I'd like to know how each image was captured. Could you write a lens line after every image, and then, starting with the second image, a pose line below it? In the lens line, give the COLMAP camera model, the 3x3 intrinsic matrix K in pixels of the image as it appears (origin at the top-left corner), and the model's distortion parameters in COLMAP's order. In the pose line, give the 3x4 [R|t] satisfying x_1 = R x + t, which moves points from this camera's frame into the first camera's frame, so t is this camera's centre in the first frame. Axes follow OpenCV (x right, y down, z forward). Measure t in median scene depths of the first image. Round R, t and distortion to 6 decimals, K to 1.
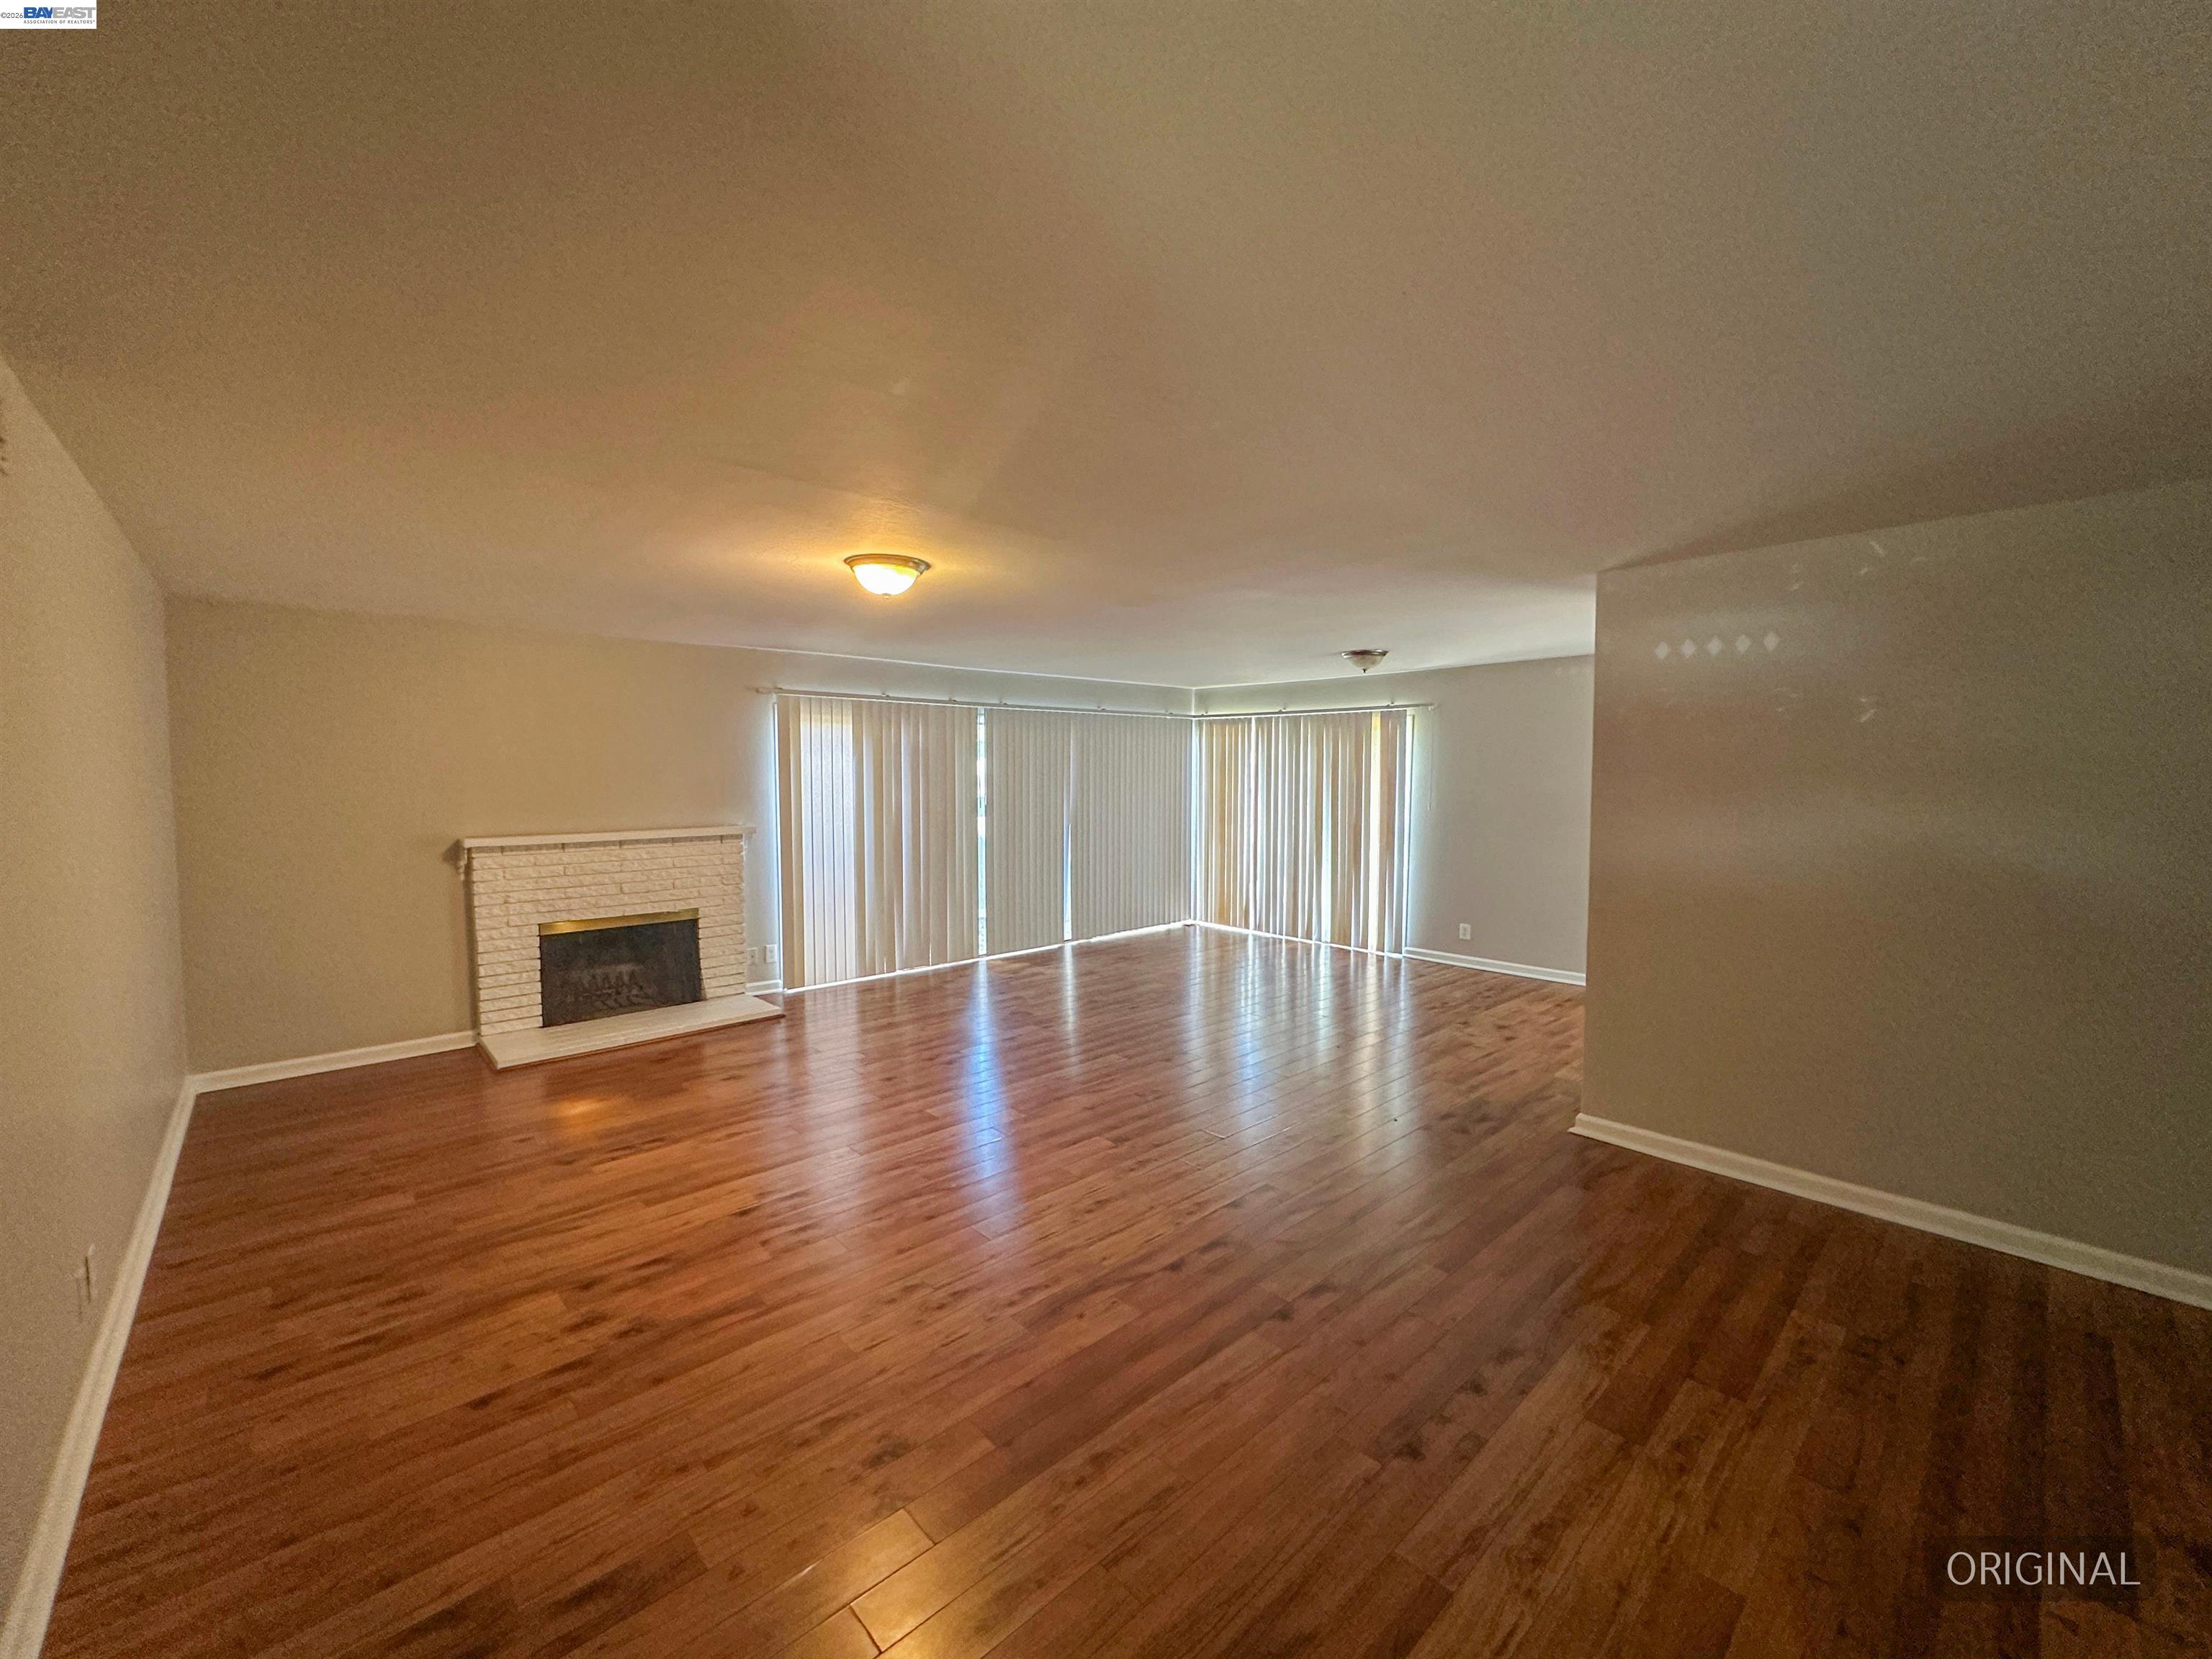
lens RADIAL K [[881.6, 0, 1106.0], [0, 881.6, 829.5], [0, 0, 1]] dist [-0.002251, 0.000432]
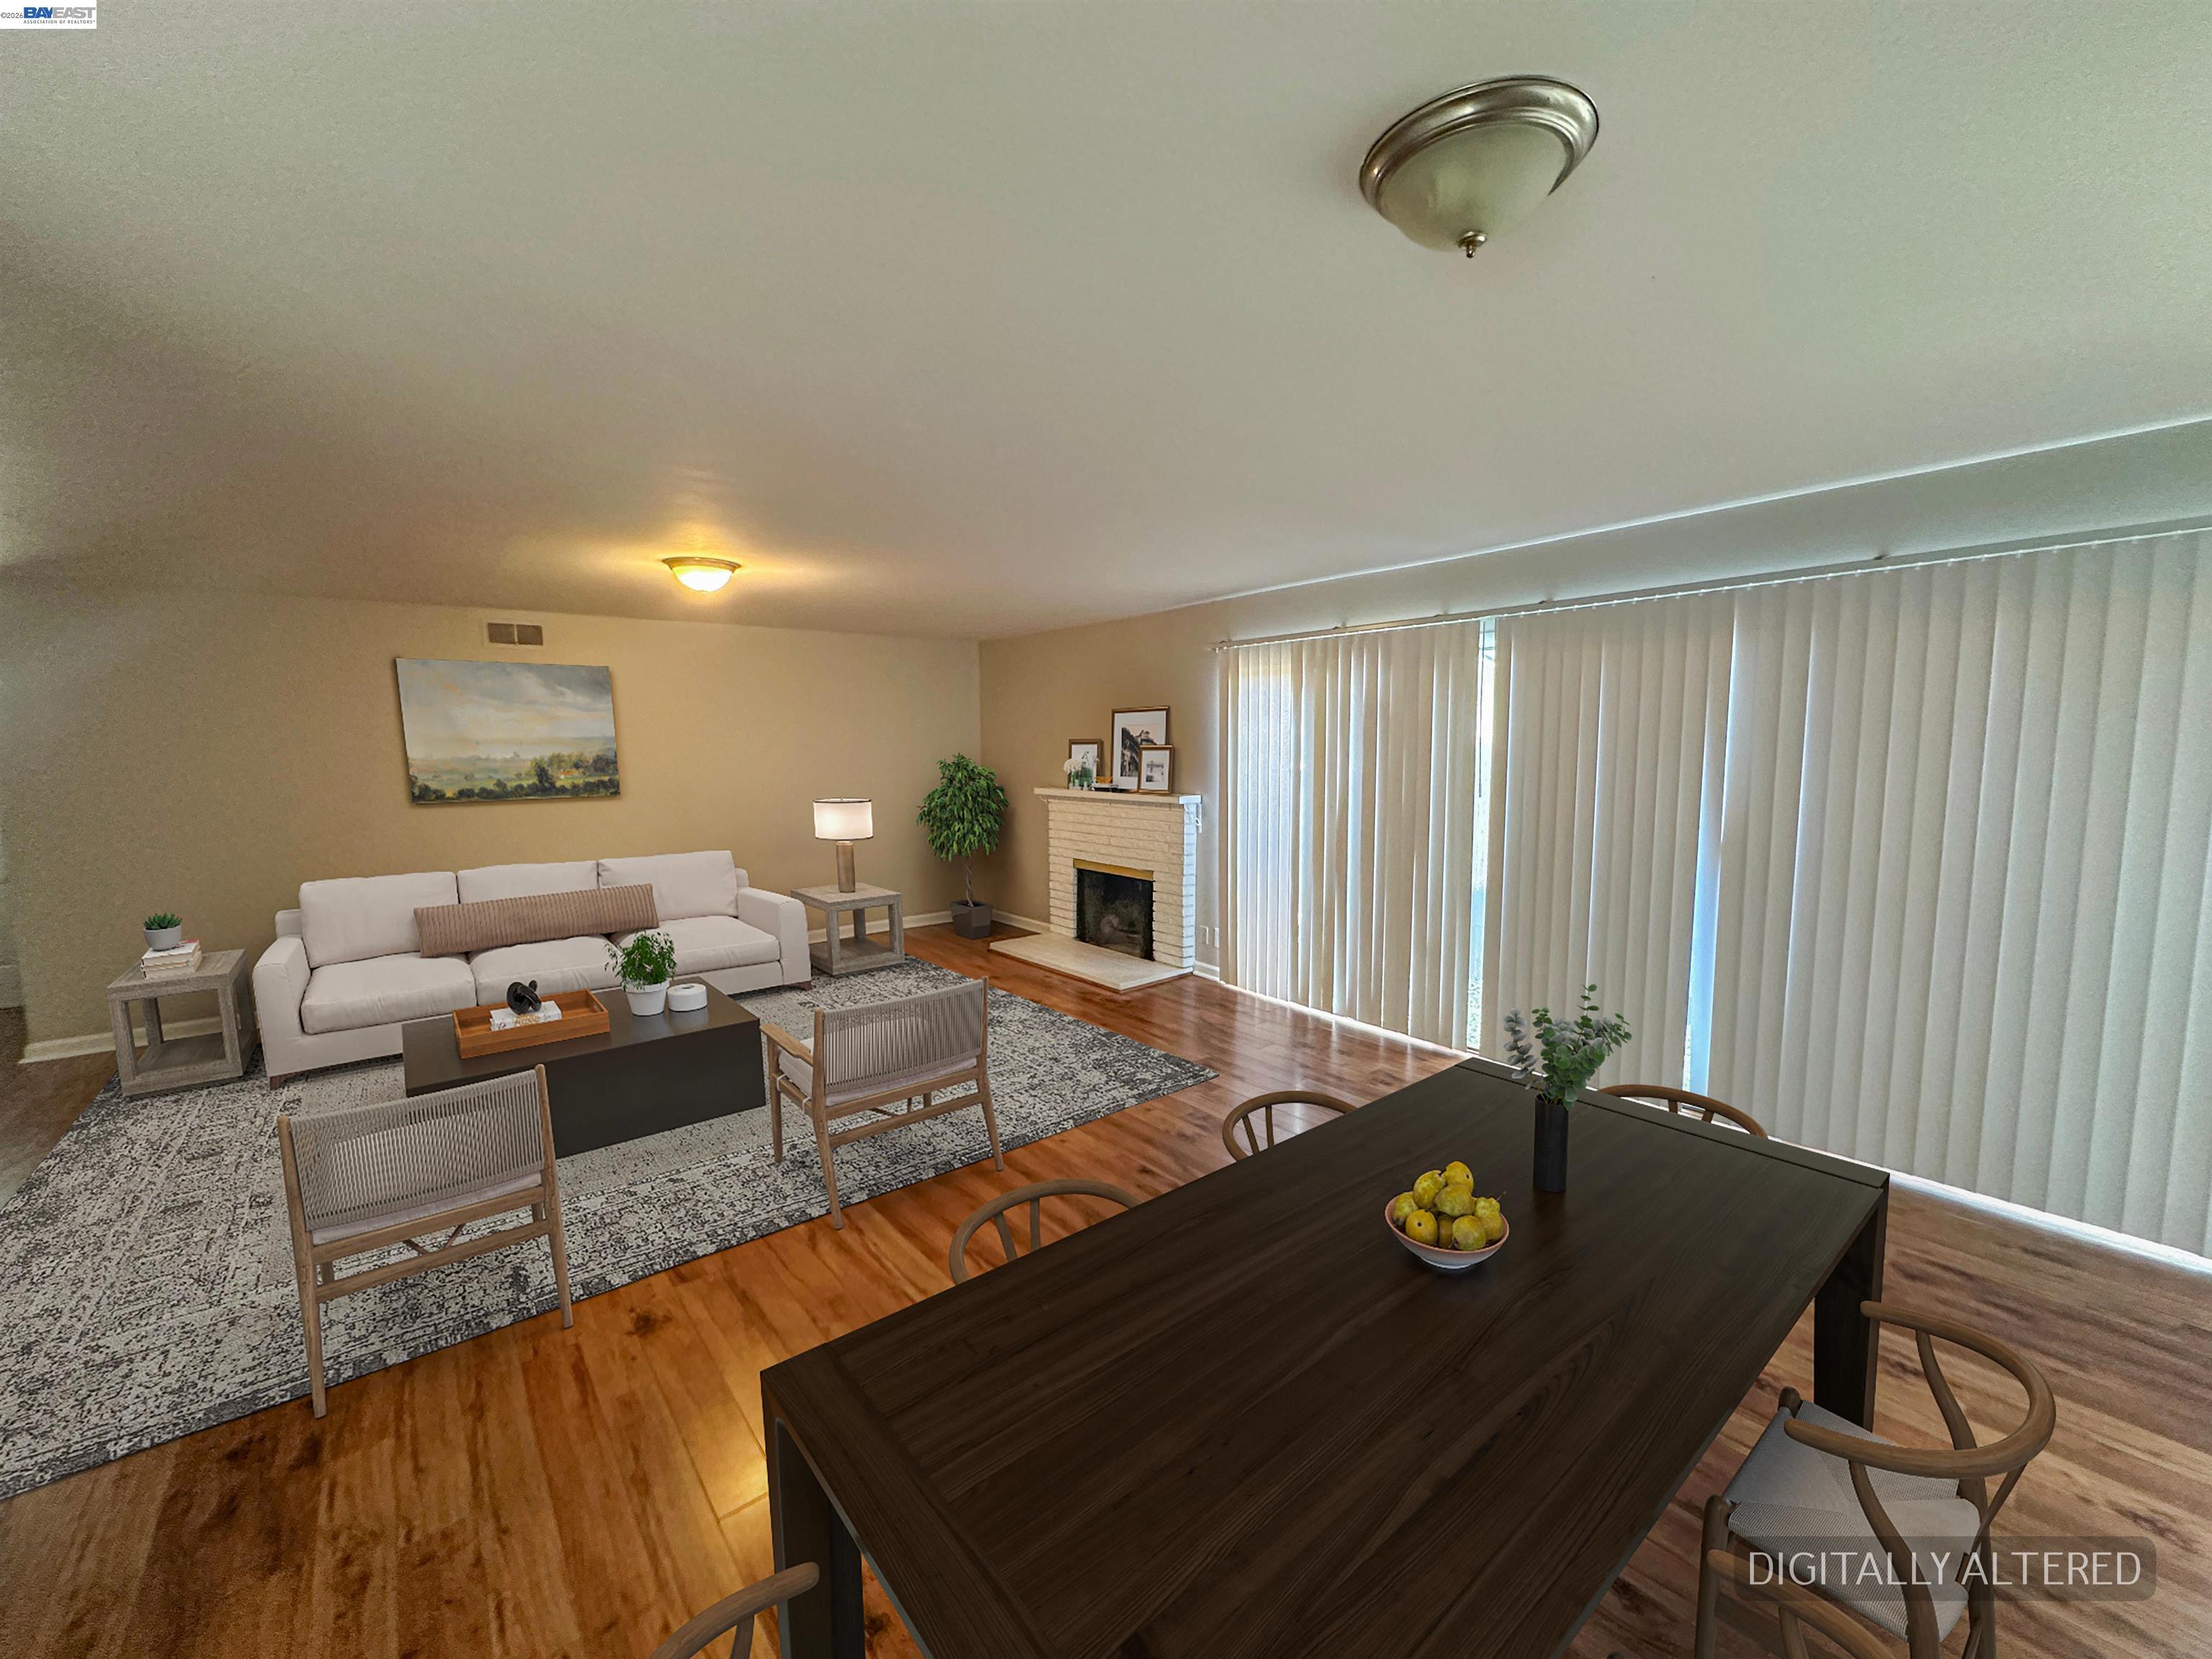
lens RADIAL K [[881.6, 0, 1106.0], [0, 881.6, 829.5], [0, 0, 1]] dist [-0.002251, 0.000432]
pose [[-0.059116, 0.099418, -0.993288, 0.531259], [-0.054482, 0.993224, 0.102654, -0.058734], [0.996763, 0.060185, -0.053299, 0.949356]]
